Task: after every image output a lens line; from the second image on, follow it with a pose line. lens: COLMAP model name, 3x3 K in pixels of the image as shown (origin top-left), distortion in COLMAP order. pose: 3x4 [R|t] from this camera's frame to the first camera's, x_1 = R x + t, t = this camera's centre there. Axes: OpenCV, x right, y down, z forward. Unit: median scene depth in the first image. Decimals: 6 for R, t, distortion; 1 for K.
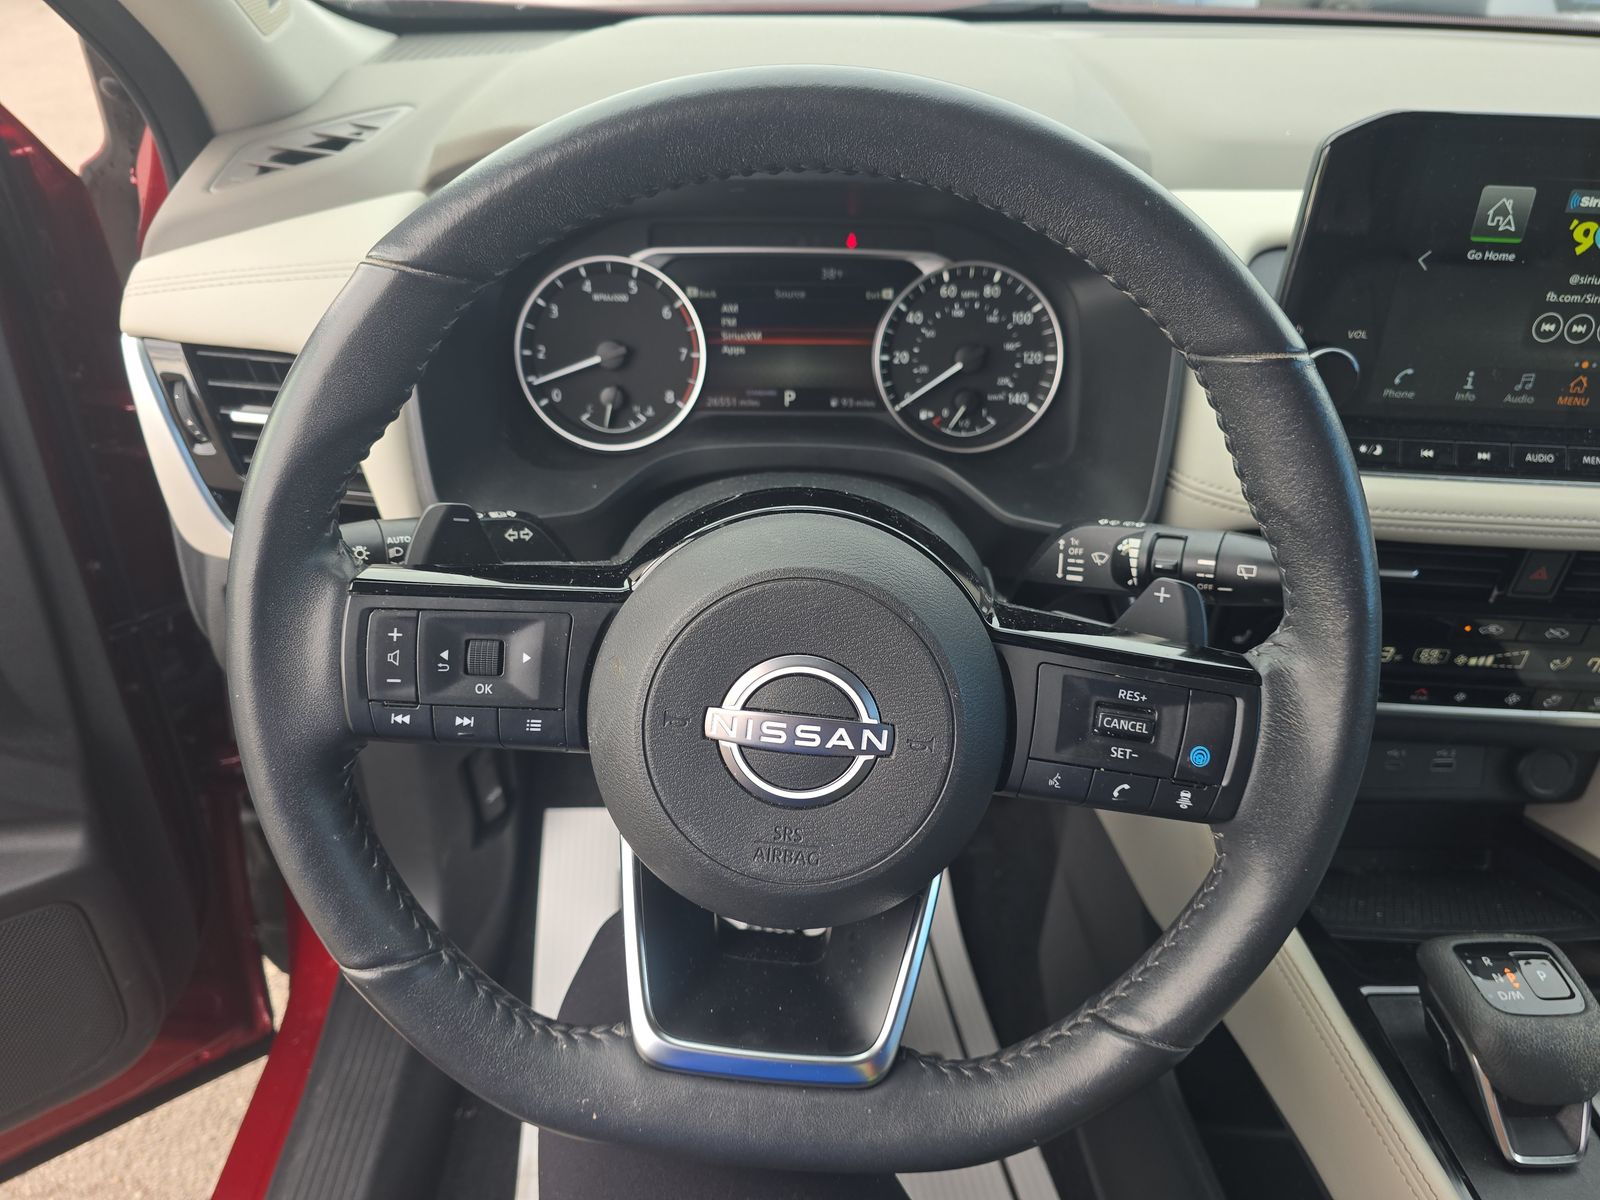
lens RADIAL K [[1092.9, 0, 802.4], [0, 1092.9, 603.7], [0, 0, 1]] dist [0.041249, -0.016771]
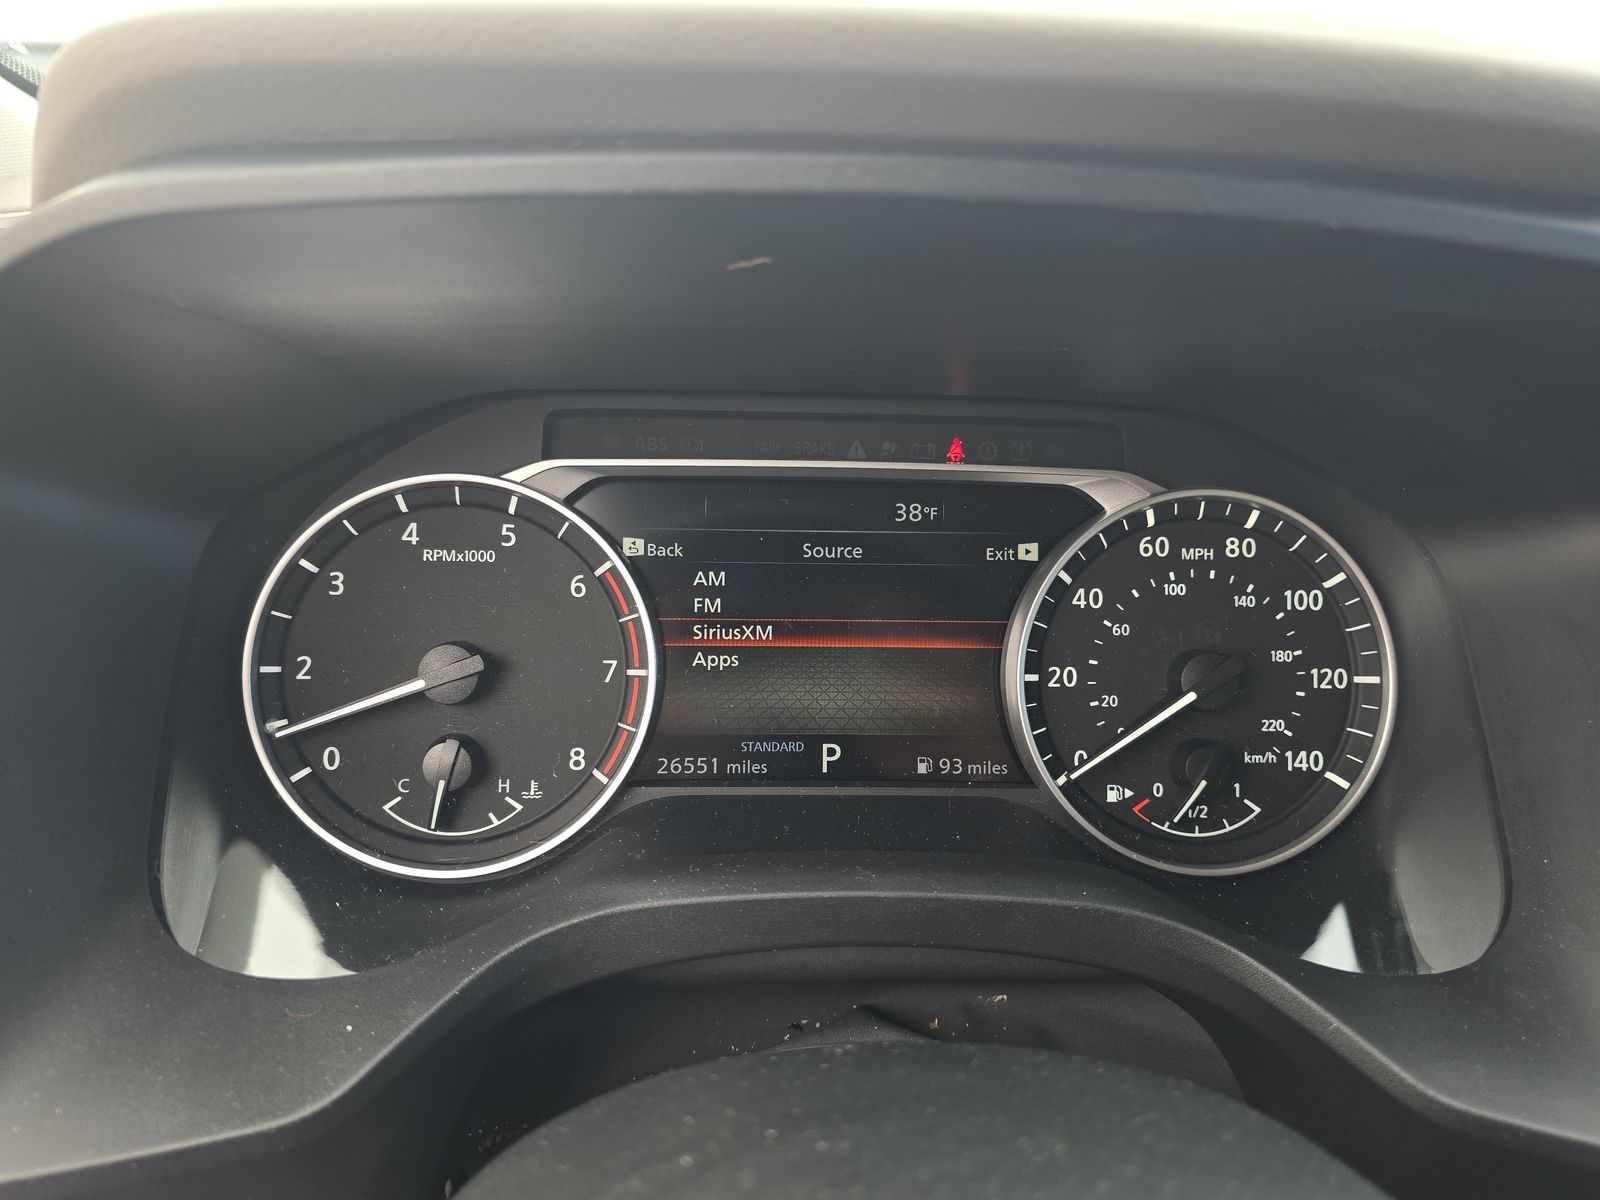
lens RADIAL K [[1092.9, 0, 796.2], [0, 1092.9, 597.3], [0, 0, 1]] dist [0.041249, -0.016771]
pose [[0.999921, 0.002474, 0.012339, -0.034050], [0.000775, 0.966524, -0.256575, -0.136658], [-0.012560, 0.256564, 0.966446, 0.532137]]
